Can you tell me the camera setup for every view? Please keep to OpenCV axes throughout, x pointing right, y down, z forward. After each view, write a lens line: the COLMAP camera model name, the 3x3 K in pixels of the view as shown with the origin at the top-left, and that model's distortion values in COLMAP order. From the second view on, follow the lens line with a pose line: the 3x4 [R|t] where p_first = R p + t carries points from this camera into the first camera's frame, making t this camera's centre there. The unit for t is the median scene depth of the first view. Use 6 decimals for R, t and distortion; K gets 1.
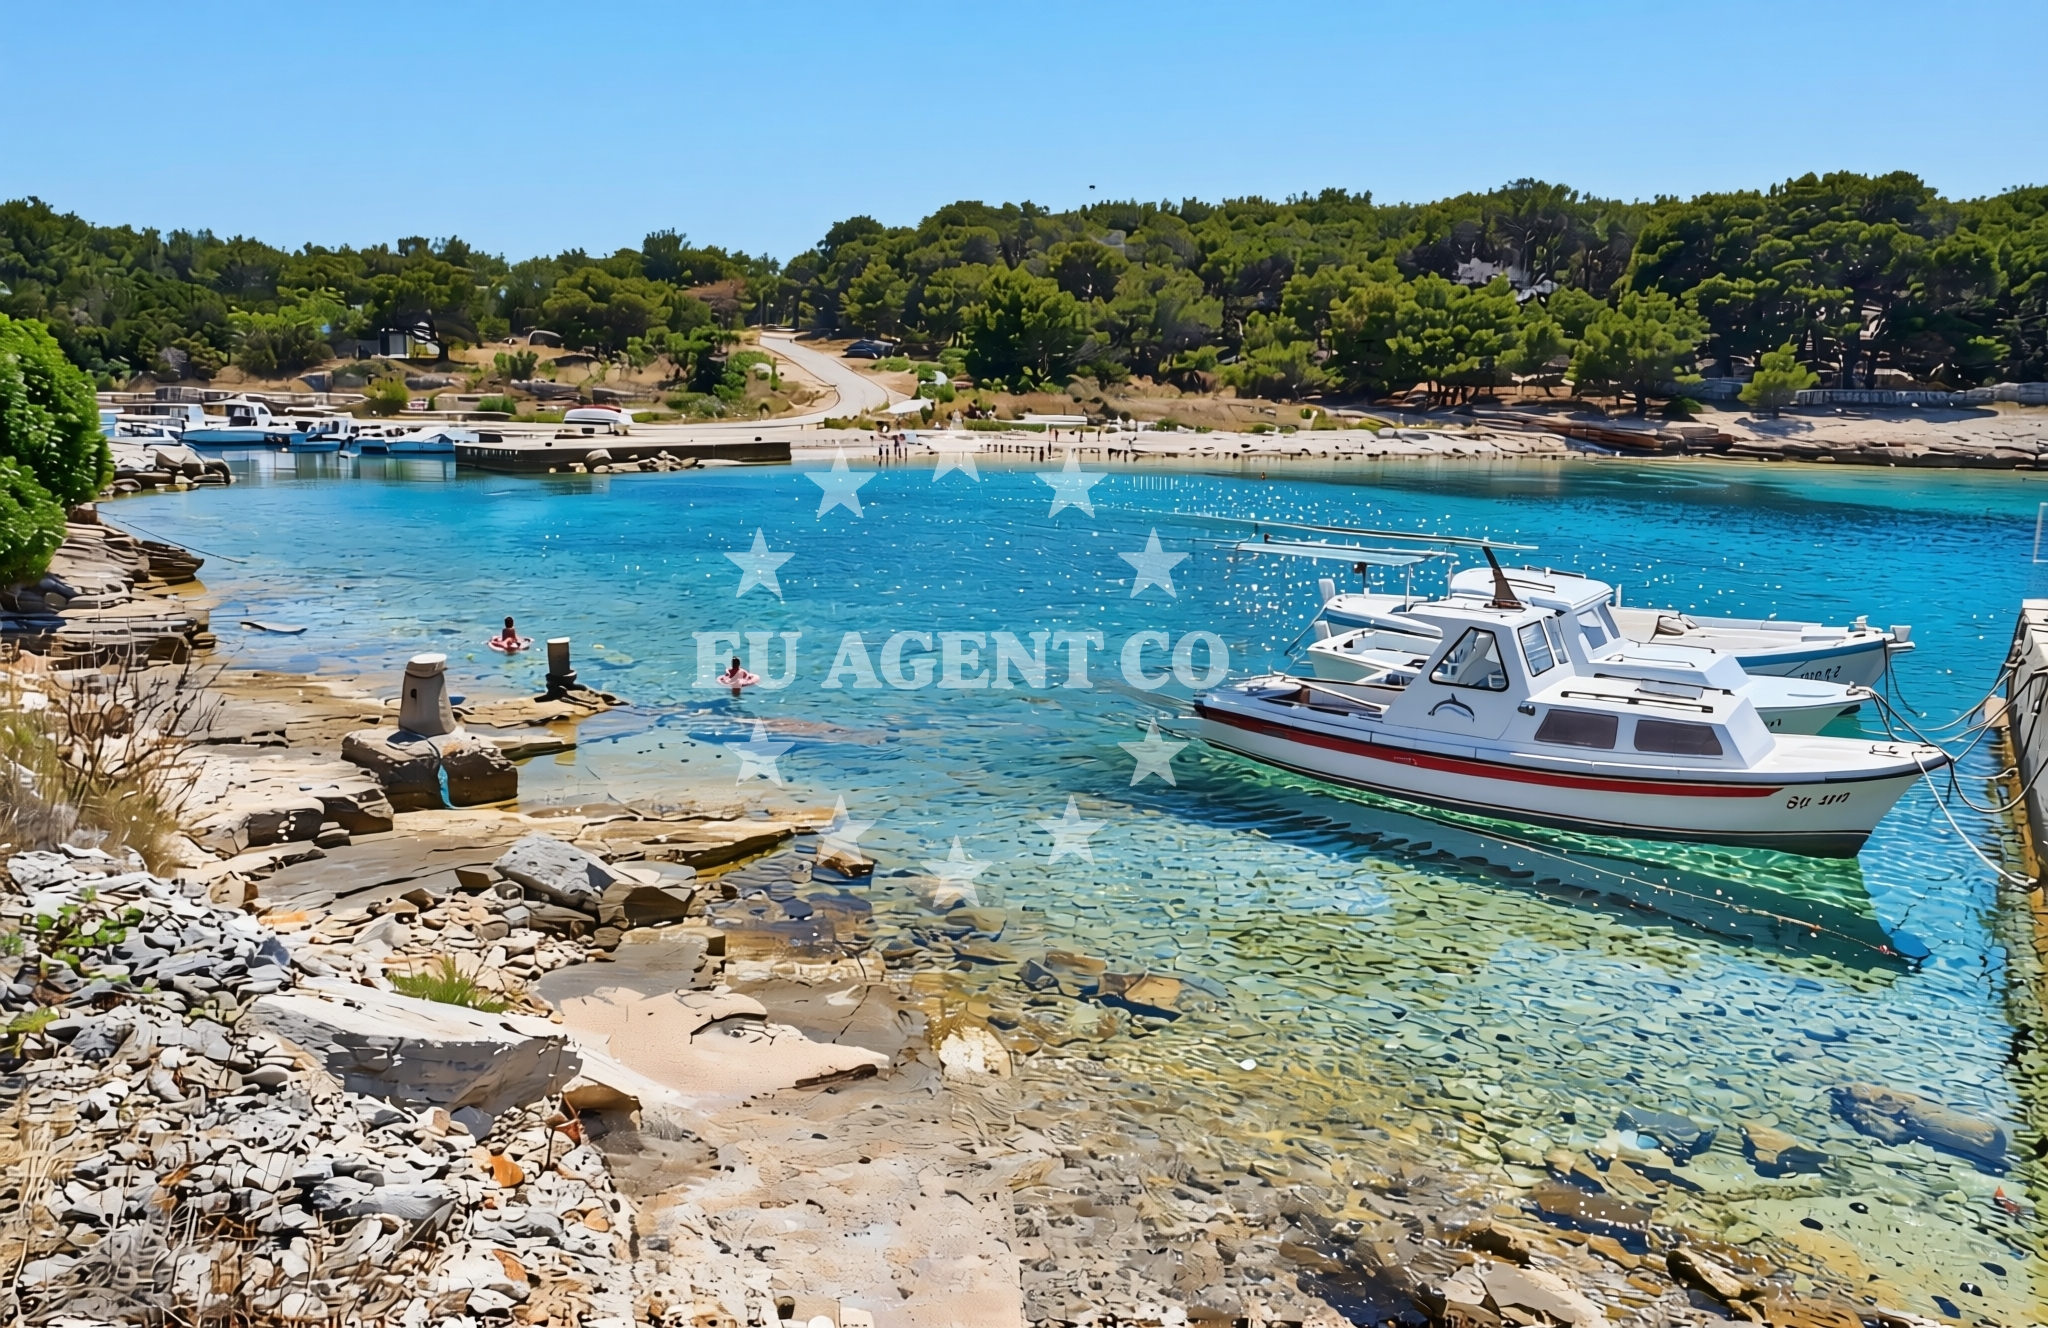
lens RADIAL K [[1312.3, 0, 1045.0], [0, 1312.3, 665.0], [0, 0, 1]] dist [0.000704, -0.001122]
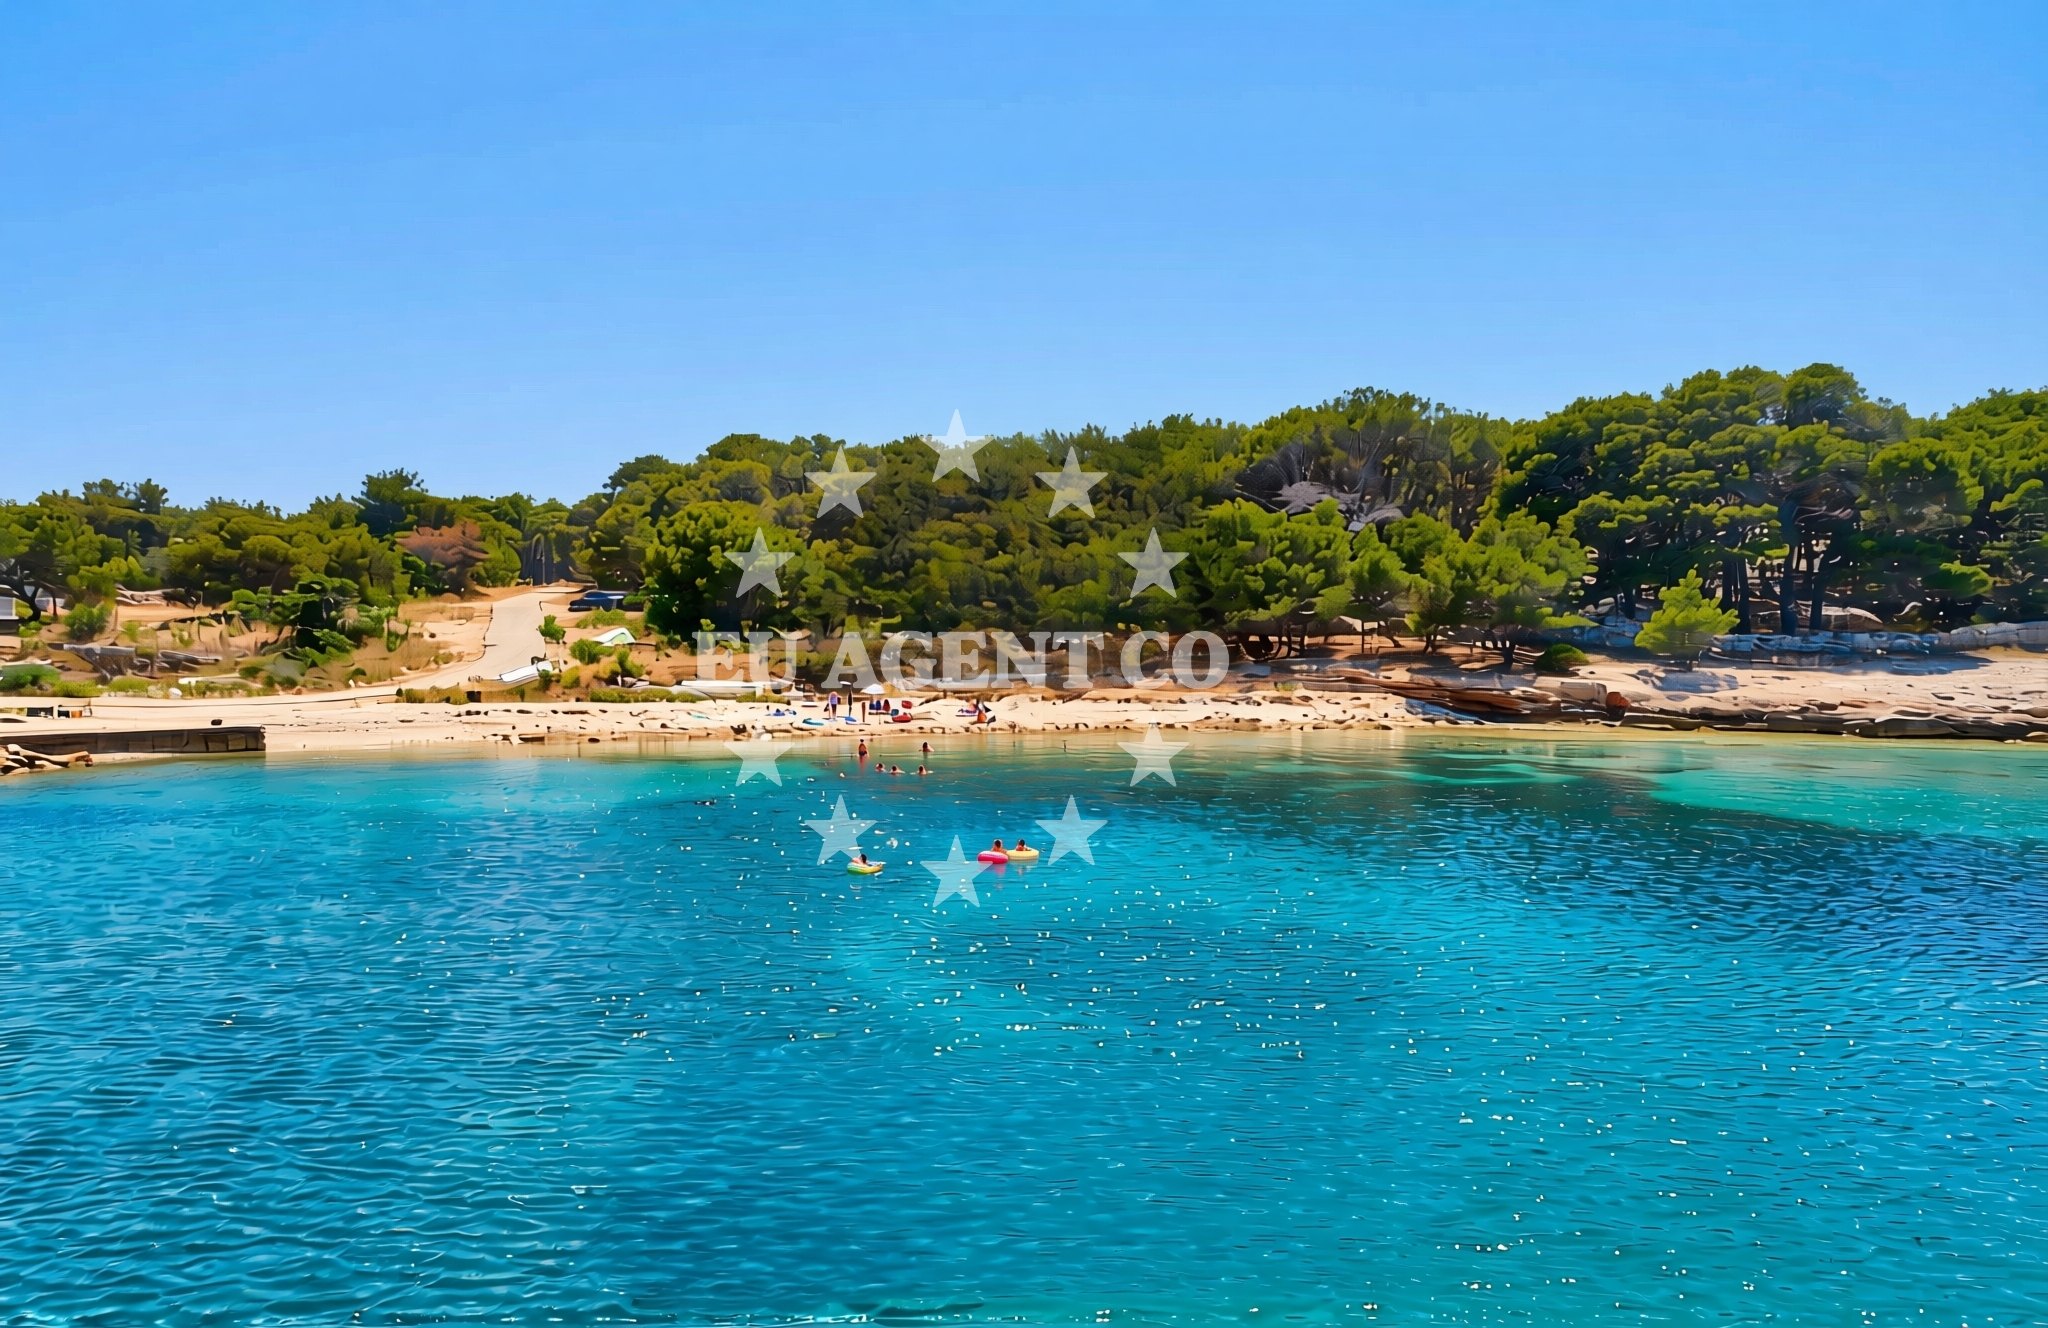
lens RADIAL K [[1389.0, 0, 951.4], [0, 1389.0, 660.9], [0, 0, 1]] dist [0.010723, 0.005211]
pose [[0.999255, -0.011862, -0.036724, 0.152992], [0.004554, 0.981189, -0.192995, -0.038564], [0.038323, 0.192684, 0.980512, 0.183355]]
